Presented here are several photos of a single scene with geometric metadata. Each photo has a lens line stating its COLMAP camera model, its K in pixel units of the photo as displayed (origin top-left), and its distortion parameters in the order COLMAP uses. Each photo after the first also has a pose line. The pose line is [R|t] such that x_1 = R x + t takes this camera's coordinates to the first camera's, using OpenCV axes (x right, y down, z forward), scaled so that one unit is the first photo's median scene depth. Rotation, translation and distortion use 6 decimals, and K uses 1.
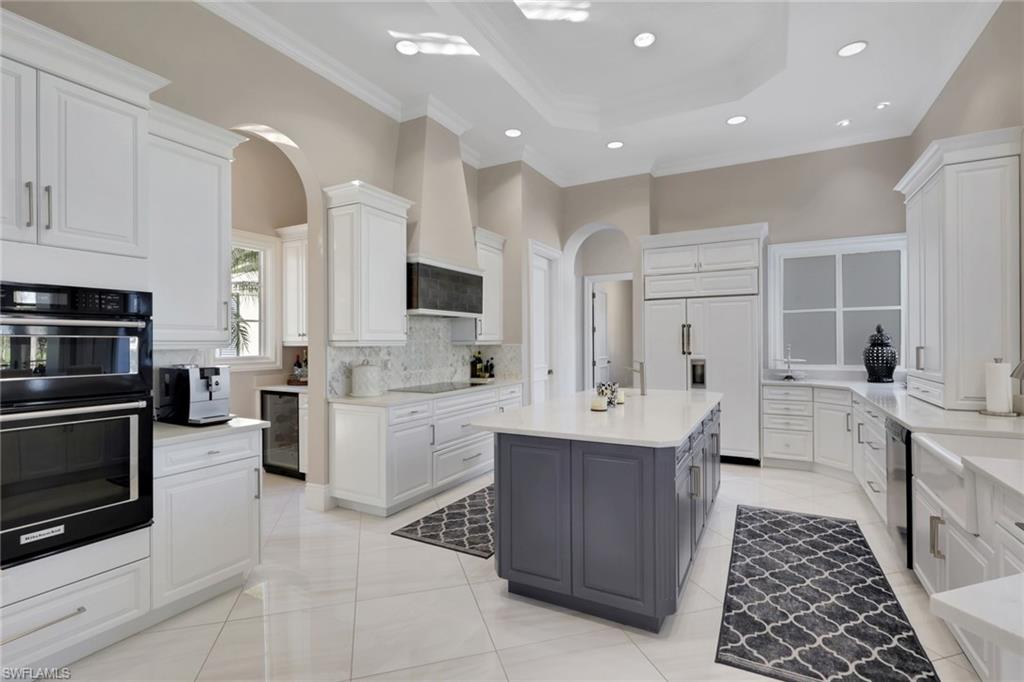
lens RADIAL K [[482.2, 0, 516.1], [0, 482.2, 345.4], [0, 0, 1]] dist [-0.000389, 0.000735]
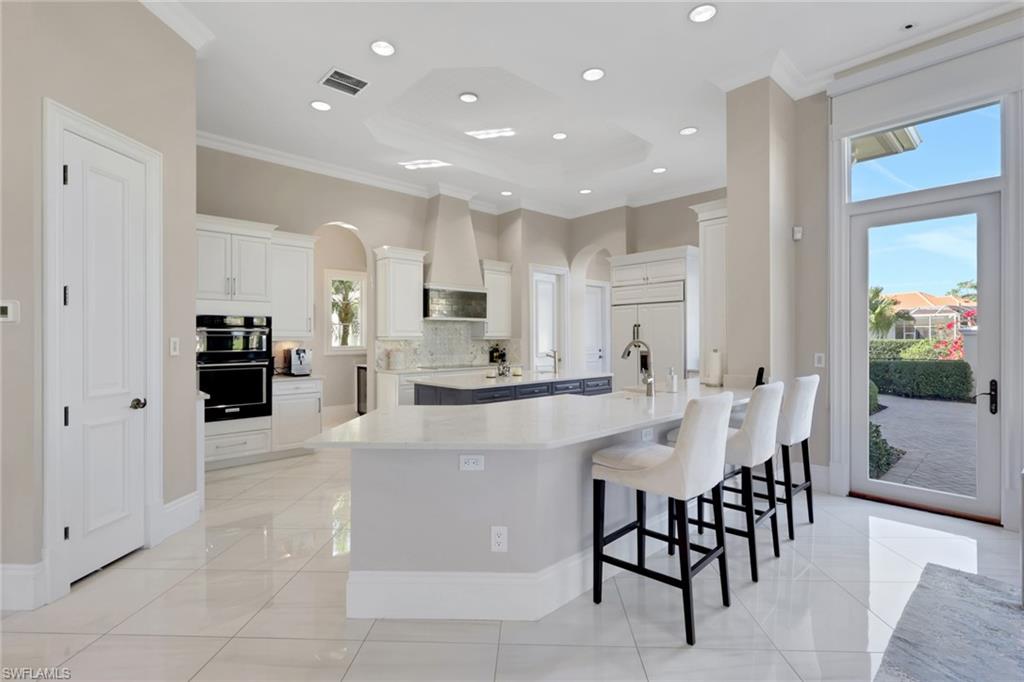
lens RADIAL K [[486.8, 0, 515.9], [0, 486.8, 339.1], [0, 0, 1]] dist [0.001533, 0.000577]
pose [[0.944040, 0.003813, -0.329809, 0.528577], [-0.004450, 0.999989, -0.001176, -0.000664], [0.329801, 0.002578, 0.944047, -0.390875]]
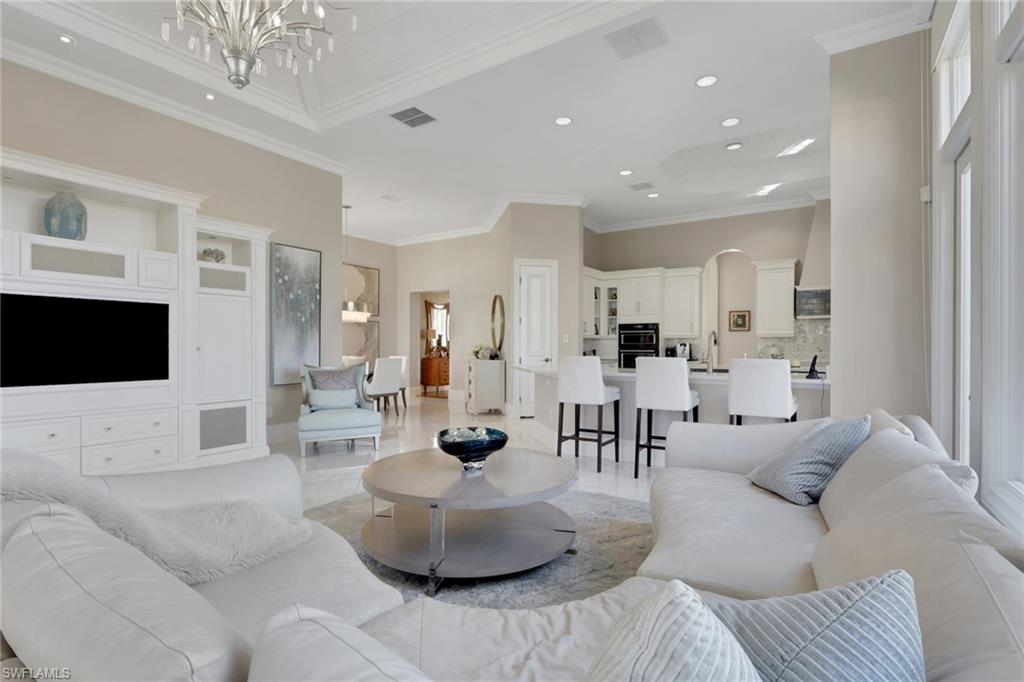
lens RADIAL K [[482.2, 0, 516.1], [0, 482.2, 345.4], [0, 0, 1]] dist [-0.000389, 0.000735]
pose [[-0.120346, 0.004363, -0.992722, 1.489281], [-0.010774, 0.999926, 0.005700, 0.030060], [0.992674, 0.011381, -0.120290, 0.144437]]
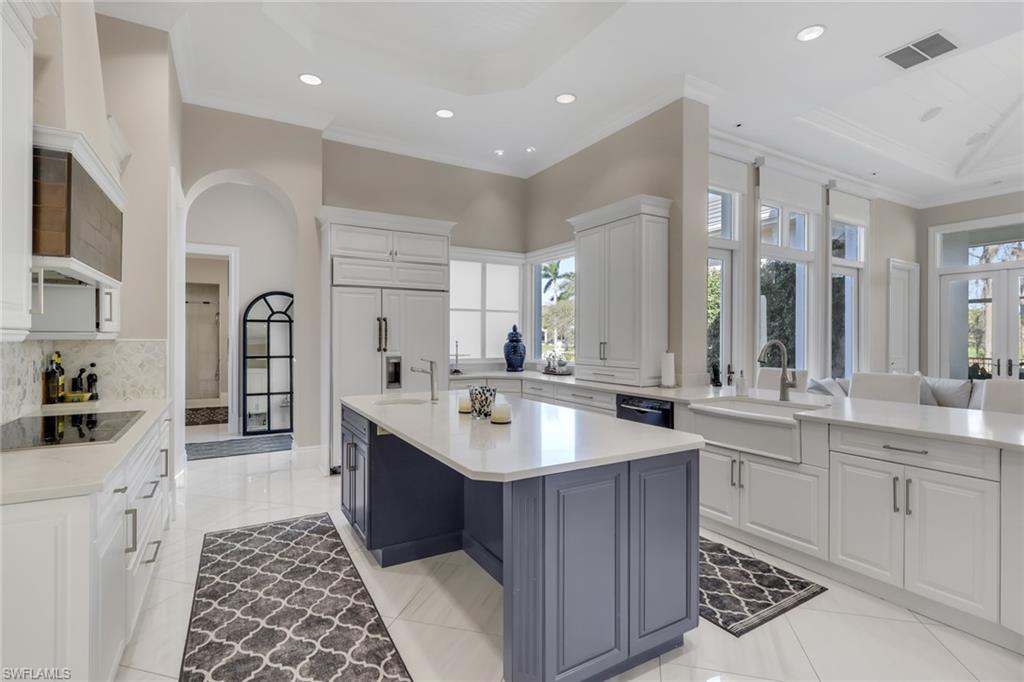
lens RADIAL K [[486.8, 0, 515.9], [0, 486.8, 339.1], [0, 0, 1]] dist [0.001533, 0.000577]
pose [[0.518308, 0.005074, 0.855179, -0.319252], [-0.000438, 0.999984, -0.005668, 0.001215], [-0.855194, 0.002563, 0.518302, 0.357901]]
